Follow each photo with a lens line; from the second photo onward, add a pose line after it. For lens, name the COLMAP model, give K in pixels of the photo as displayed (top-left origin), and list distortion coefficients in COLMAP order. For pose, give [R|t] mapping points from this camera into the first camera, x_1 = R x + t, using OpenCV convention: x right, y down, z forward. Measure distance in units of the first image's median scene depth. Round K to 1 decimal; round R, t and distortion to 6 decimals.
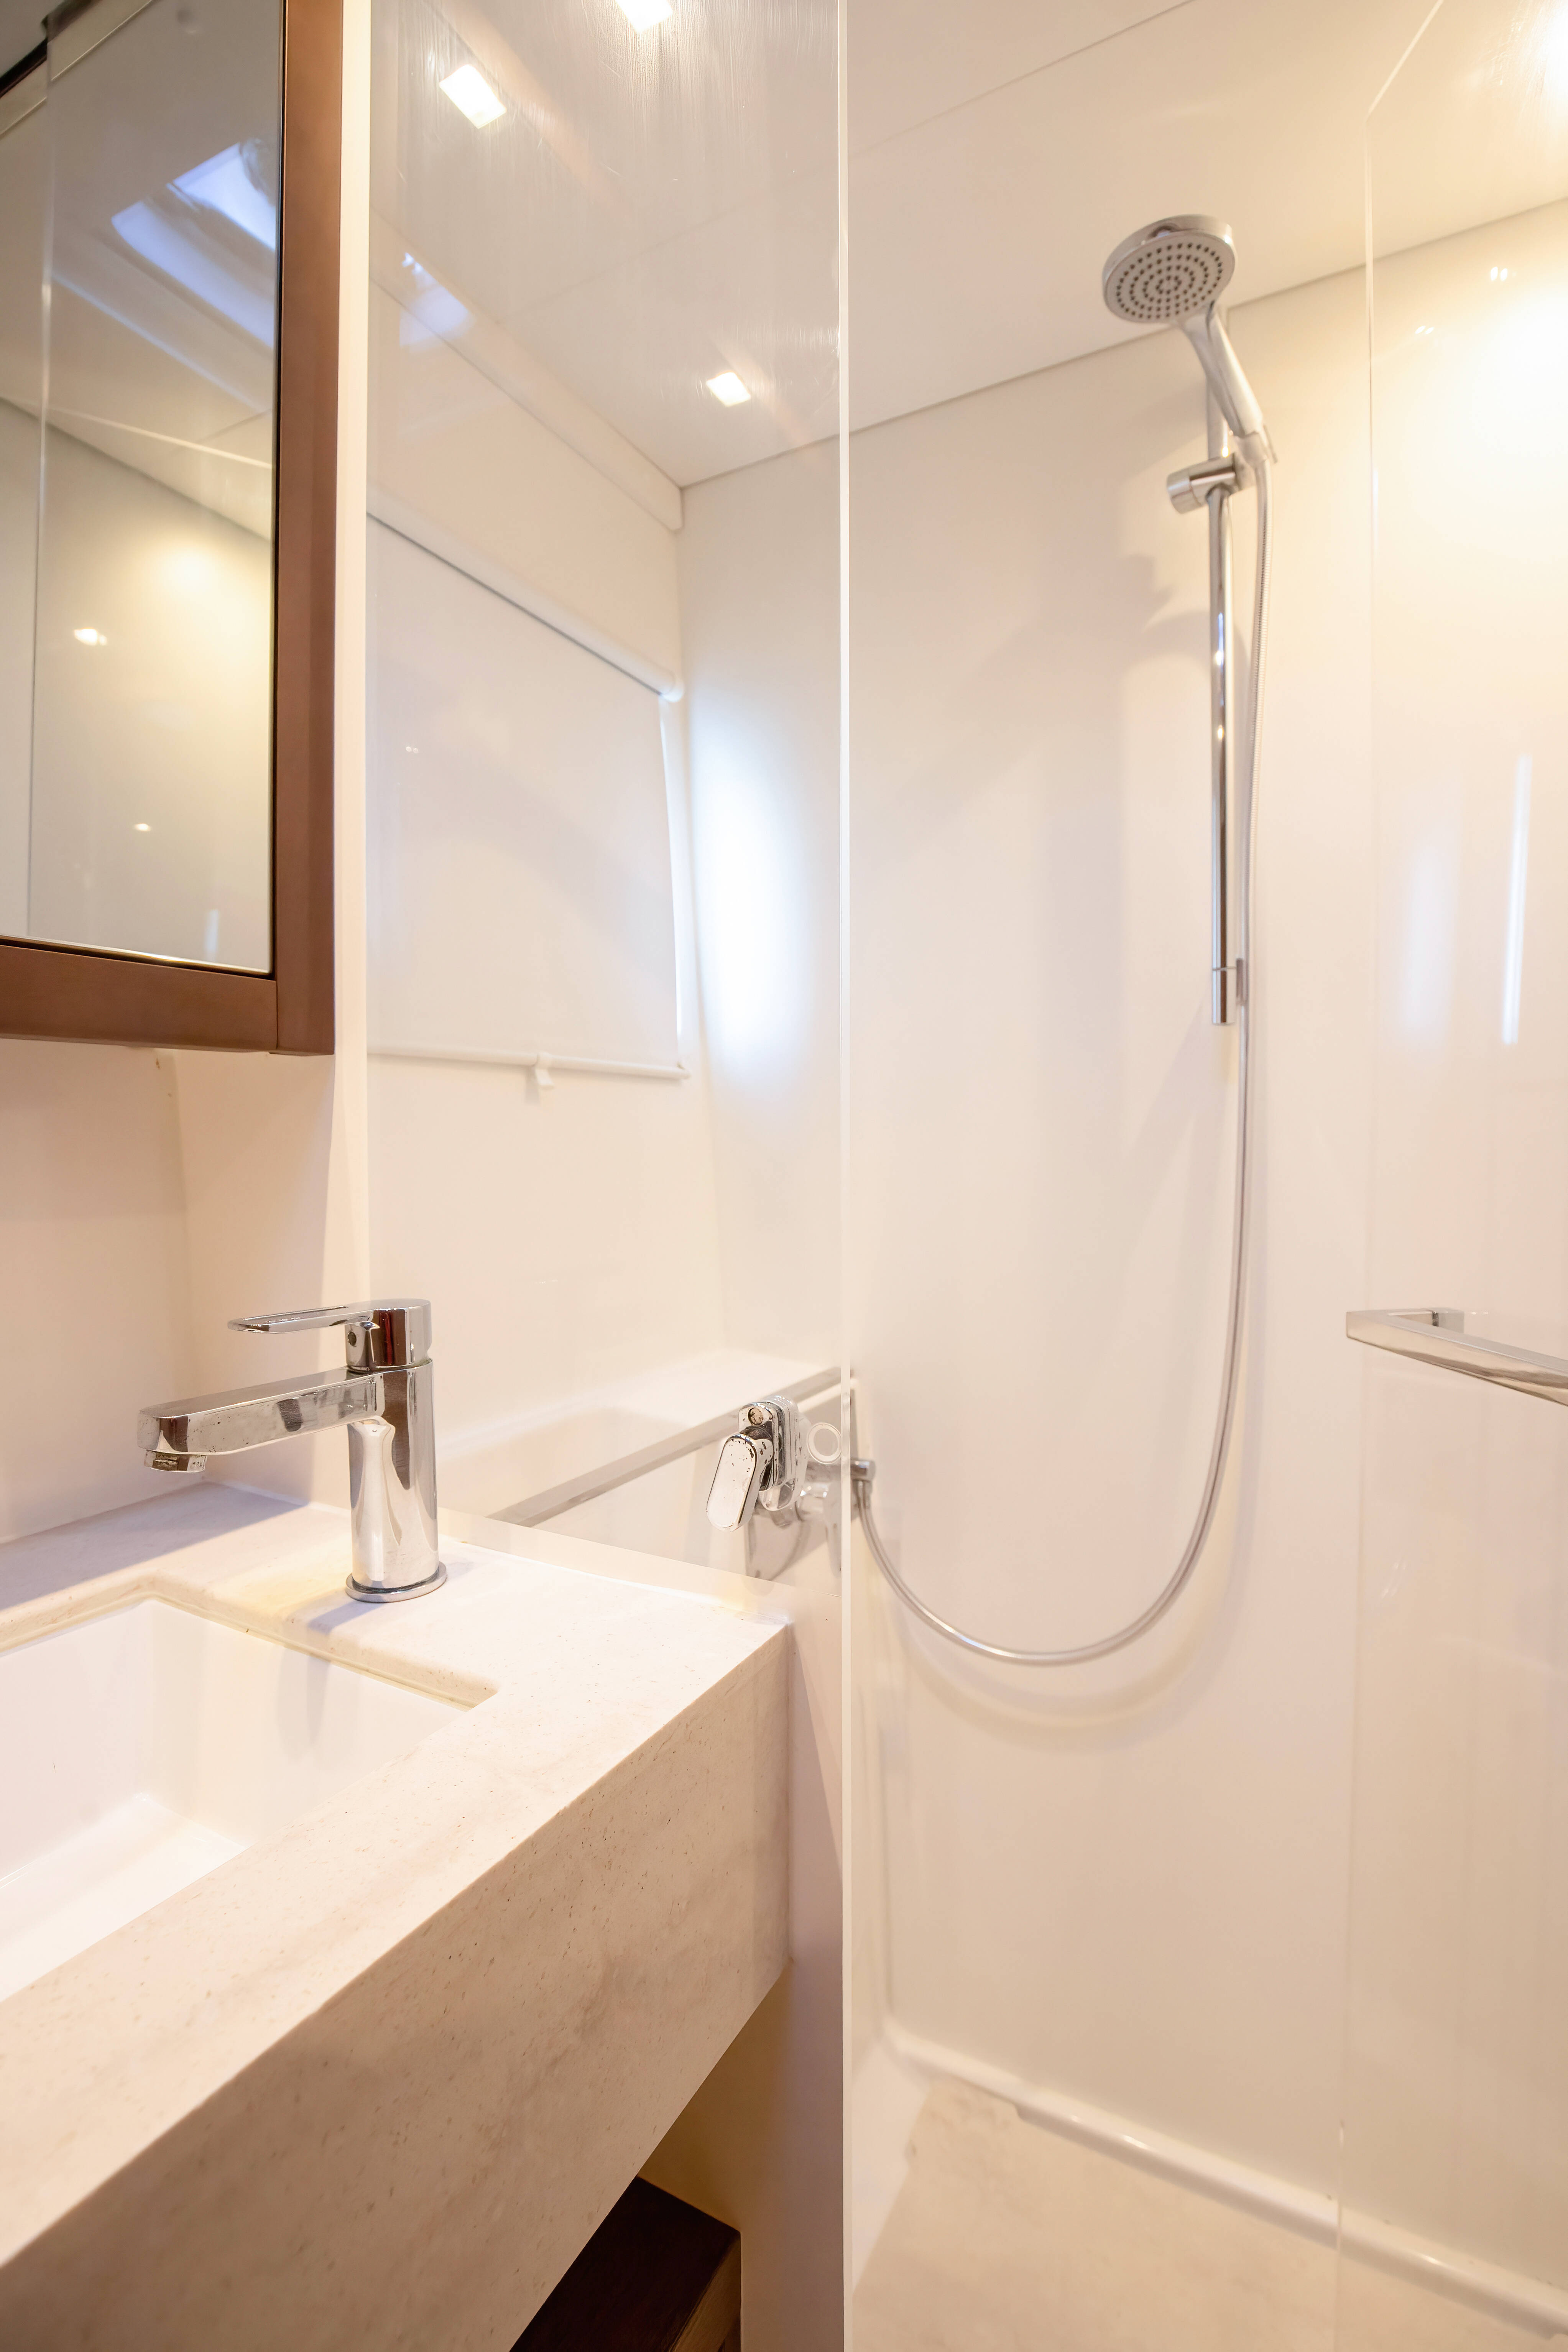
lens RADIAL K [[1080.4, 0, 788.2], [0, 1080.4, 1151.0], [0, 0, 1]] dist [-0.031274, 0.000015]
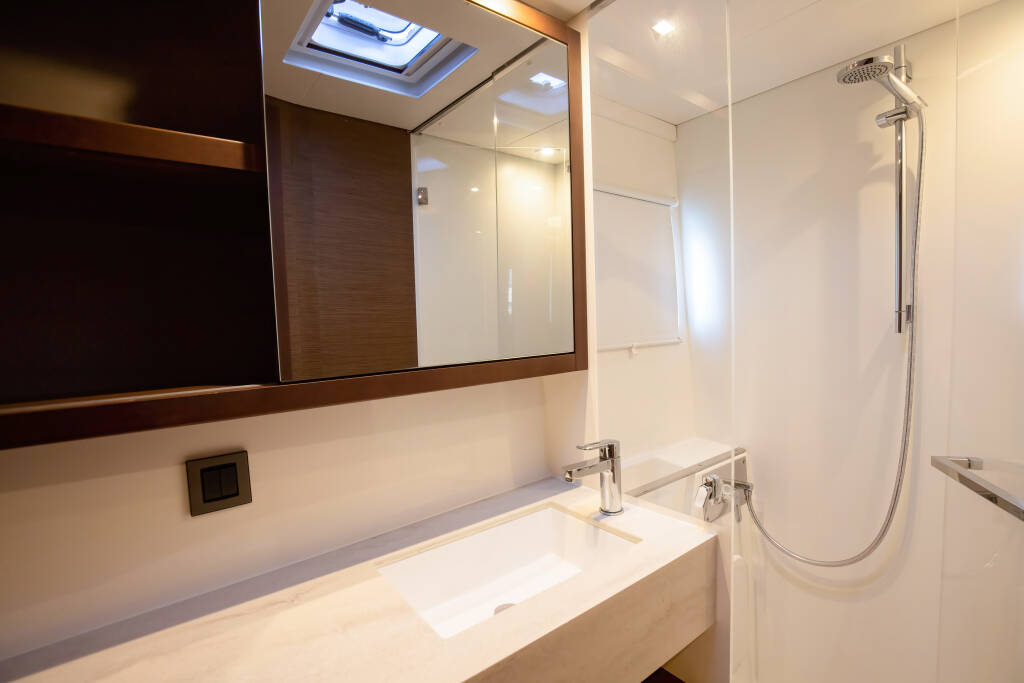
lens RADIAL K [[481.1, 0, 519.6], [0, 481.1, 337.8], [0, 0, 1]] dist [-0.032312, -0.000373]
pose [[0.919543, -0.002303, -0.392983, 0.018685], [0.019100, 0.999063, 0.038839, -0.275223], [0.392525, -0.043220, 0.918725, -0.646598]]
